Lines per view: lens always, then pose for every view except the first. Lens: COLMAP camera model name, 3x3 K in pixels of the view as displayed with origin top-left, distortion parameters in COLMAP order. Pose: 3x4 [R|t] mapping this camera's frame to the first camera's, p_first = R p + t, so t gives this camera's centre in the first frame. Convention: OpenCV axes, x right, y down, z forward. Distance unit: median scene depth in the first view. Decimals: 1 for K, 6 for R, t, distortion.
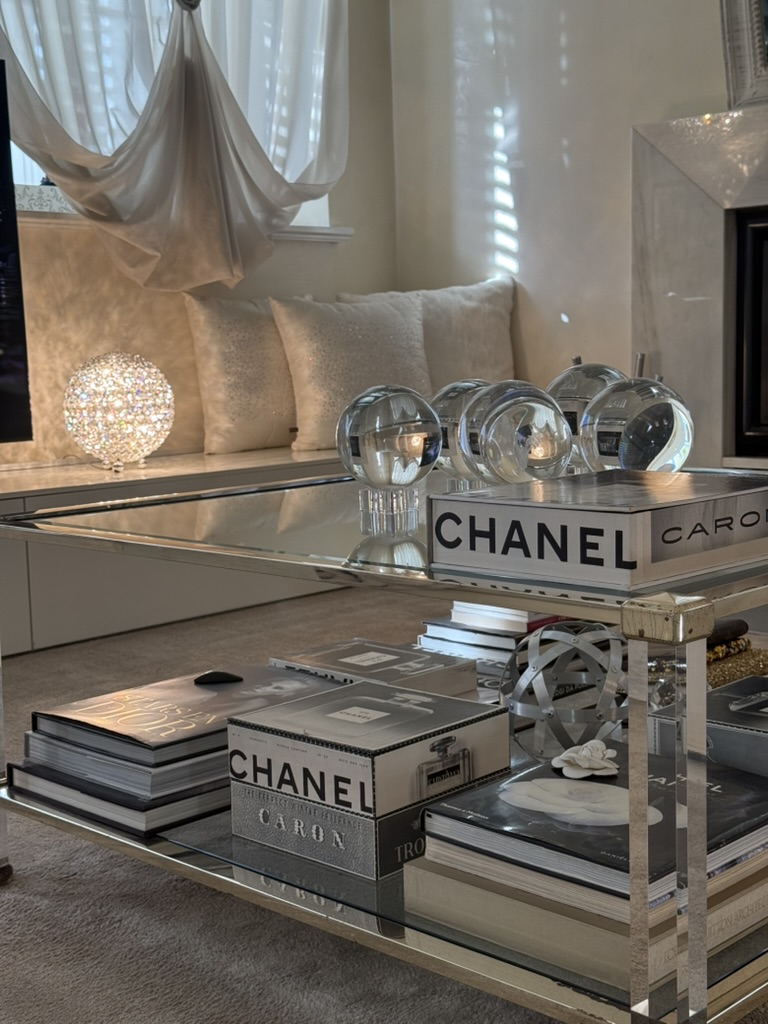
lens RADIAL K [[1431.2, 0, 384.0], [0, 1431.2, 512.0], [0, 0, 1]] dist [0.151273, -0.097971]
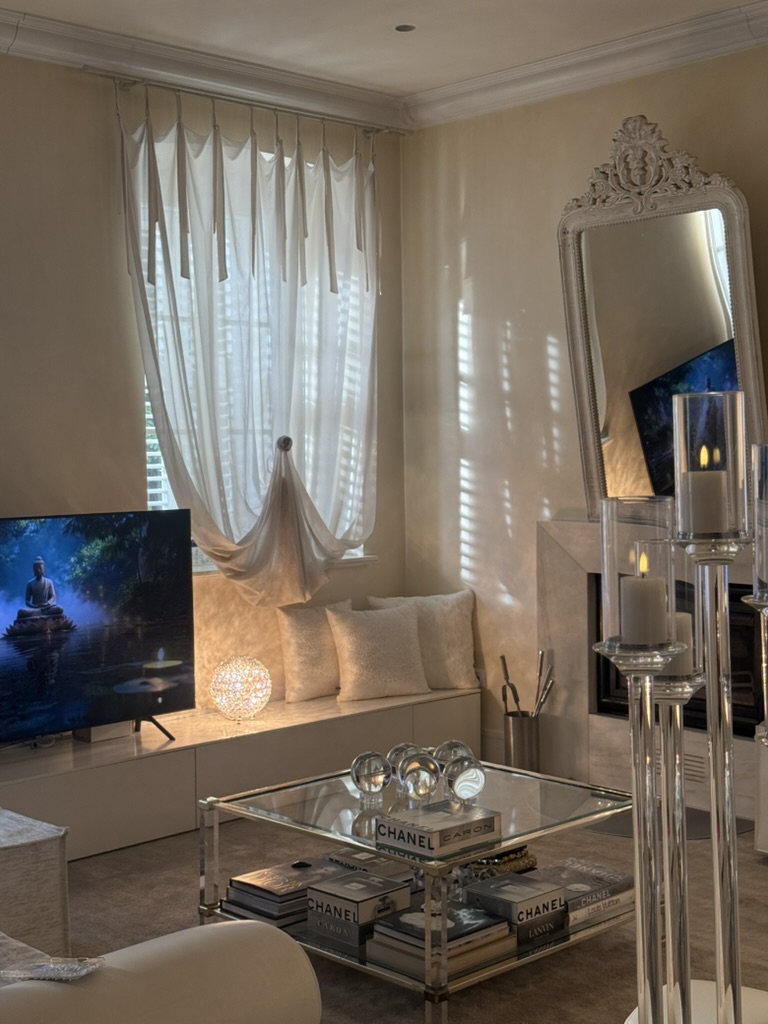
lens RADIAL K [[1431.2, 0, 384.0], [0, 1431.2, 512.0], [0, 0, 1]] dist [0.151273, -0.097971]
pose [[0.999199, 0.017035, -0.036215, 0.050655], [-0.019557, 0.997323, -0.070458, -0.152717], [0.034918, 0.071110, 0.996857, -0.726803]]
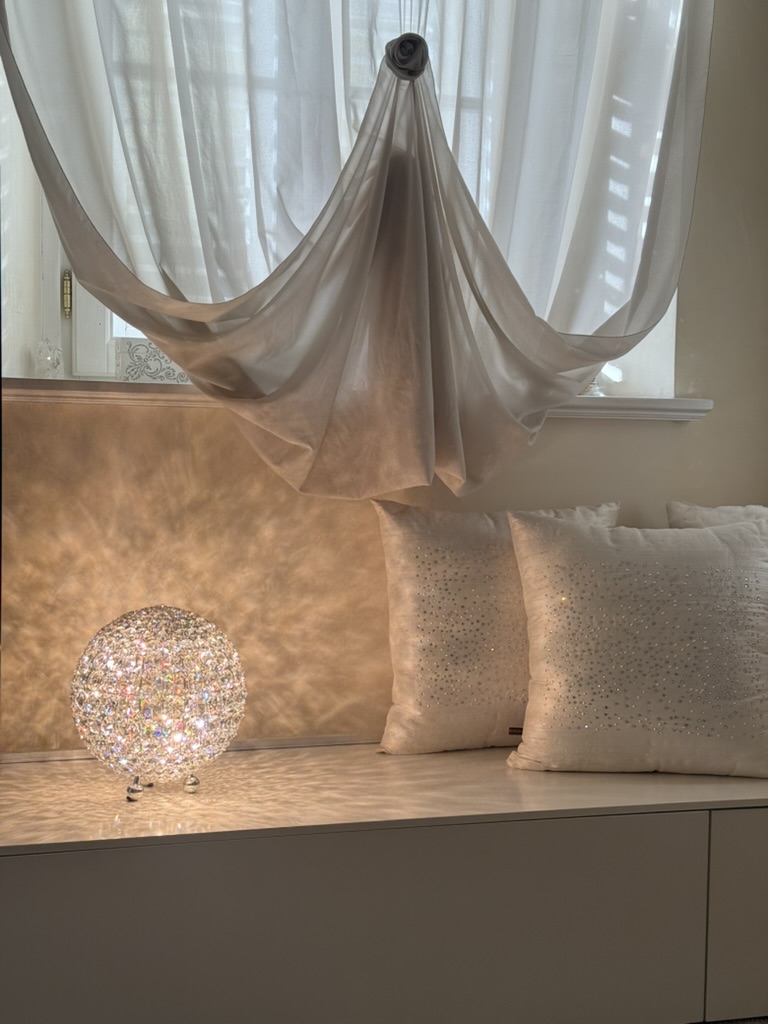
lens RADIAL K [[1431.2, 0, 384.0], [0, 1431.2, 512.0], [0, 0, 1]] dist [0.151273, -0.097971]
pose [[0.875737, 0.067369, -0.478065, 0.181983], [-0.101353, 0.993804, -0.045616, -0.121565], [0.472030, 0.088401, 0.877139, 0.444473]]
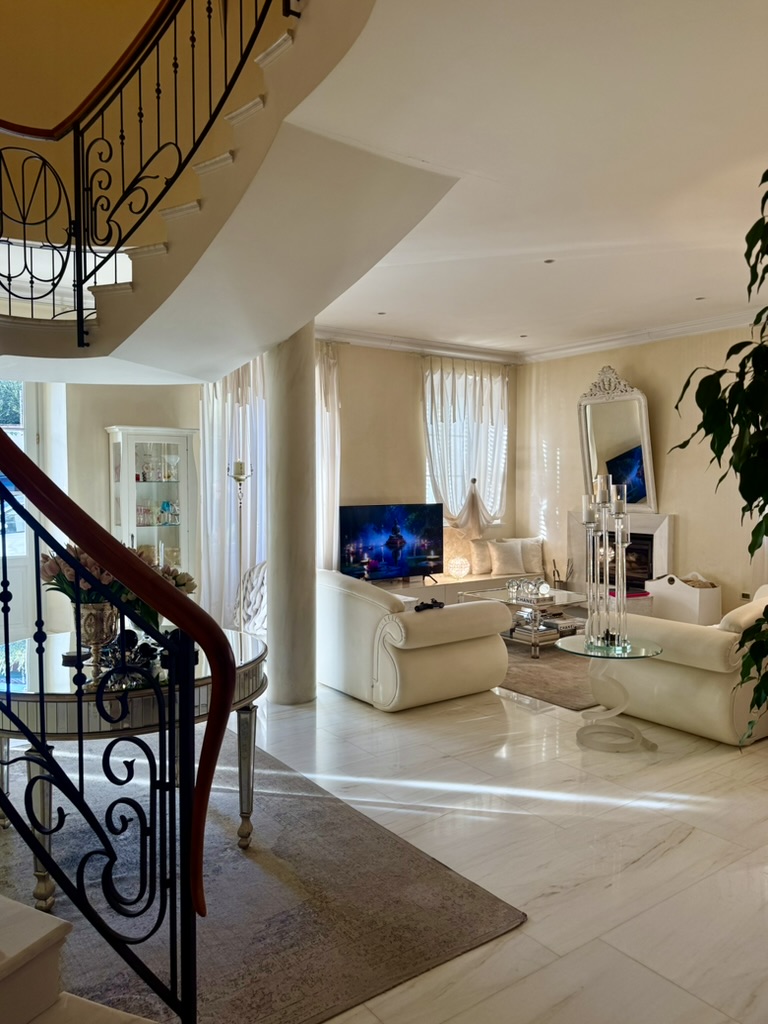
lens RADIAL K [[751.8, 0, 384.0], [0, 751.8, 512.0], [0, 0, 1]] dist [0.079195, -0.003371]
pose [[0.985601, 0.036670, -0.165066, -0.011436], [-0.048506, 0.996488, -0.068253, -0.064773], [0.161984, 0.075276, 0.983918, -1.520355]]
